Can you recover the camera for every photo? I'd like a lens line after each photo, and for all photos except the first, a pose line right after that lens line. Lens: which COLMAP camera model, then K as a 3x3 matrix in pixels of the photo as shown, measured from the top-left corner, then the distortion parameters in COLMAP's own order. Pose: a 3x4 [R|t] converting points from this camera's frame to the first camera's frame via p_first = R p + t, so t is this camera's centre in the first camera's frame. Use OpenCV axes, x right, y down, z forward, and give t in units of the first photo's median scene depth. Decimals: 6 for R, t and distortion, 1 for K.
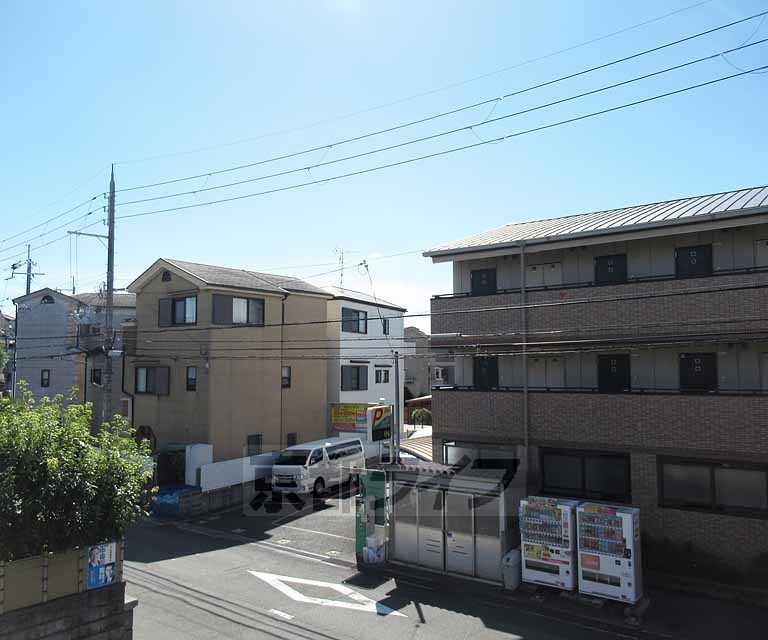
lens RADIAL K [[655.4, 0, 412.9], [0, 655.4, 322.6], [0, 0, 1]] dist [0.029223, -0.010212]
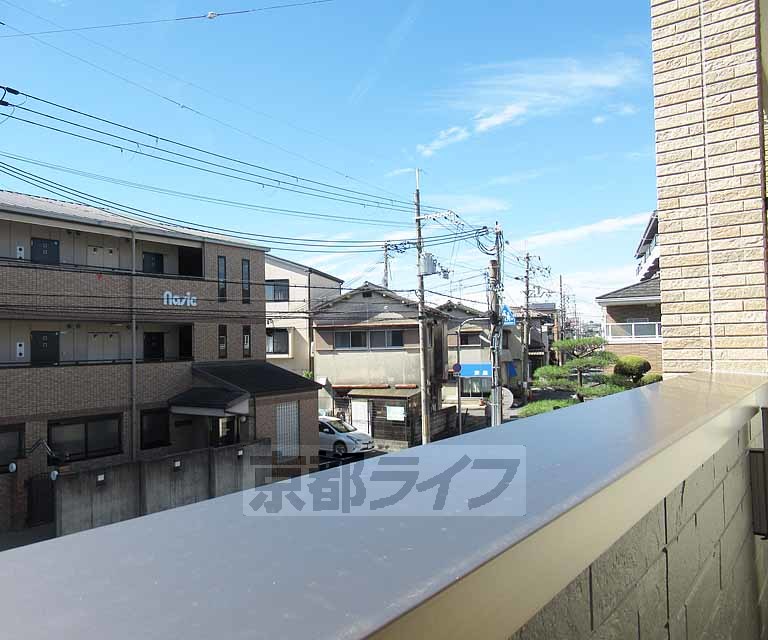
lens RADIAL K [[610.9, 0, 384.0], [0, 610.9, 320.0], [0, 0, 1]] dist [-0.000580, -0.000795]
pose [[-0.035598, 0.043221, 0.998431, -0.707545], [-0.063330, 0.996959, -0.045415, 0.040718], [-0.997358, -0.064848, -0.032753, 0.474928]]
